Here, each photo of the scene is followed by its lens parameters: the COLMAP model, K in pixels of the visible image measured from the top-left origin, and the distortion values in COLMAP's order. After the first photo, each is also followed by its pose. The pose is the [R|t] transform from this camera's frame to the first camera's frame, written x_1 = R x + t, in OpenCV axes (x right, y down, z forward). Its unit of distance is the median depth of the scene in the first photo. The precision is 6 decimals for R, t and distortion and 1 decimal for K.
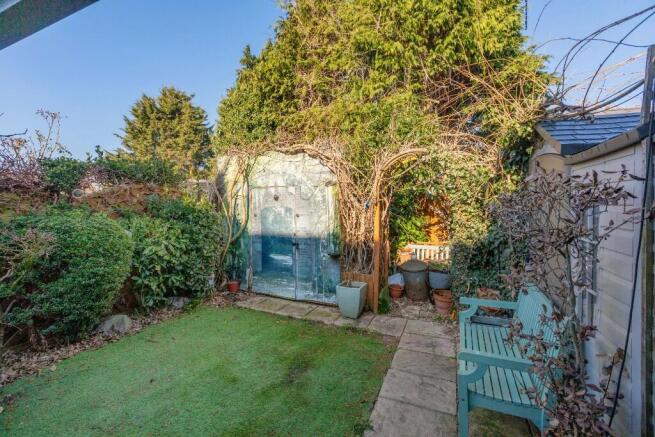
lens RADIAL K [[279.2, 0, 327.2], [0, 279.2, 211.8], [0, 0, 1]] dist [-0.000624, -0.000029]
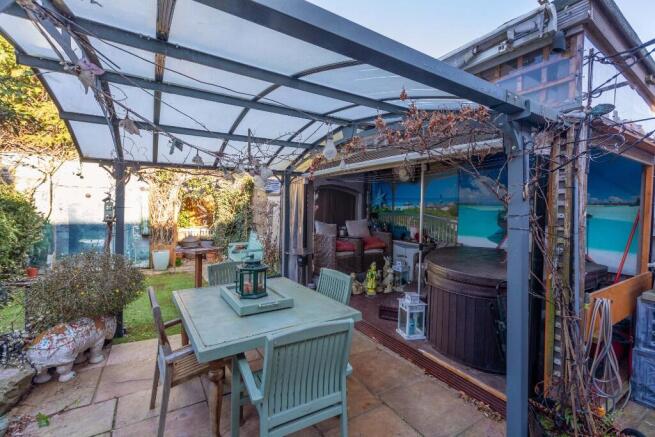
lens RADIAL K [[279.2, 0, 327.2], [0, 279.2, 211.8], [0, 0, 1]] dist [-0.000624, -0.000029]
pose [[0.543631, 0.000498, 0.839324, -0.710063], [-0.009333, 0.999942, 0.005451, 0.009321], [-0.839272, -0.010797, 0.543604, -0.666392]]
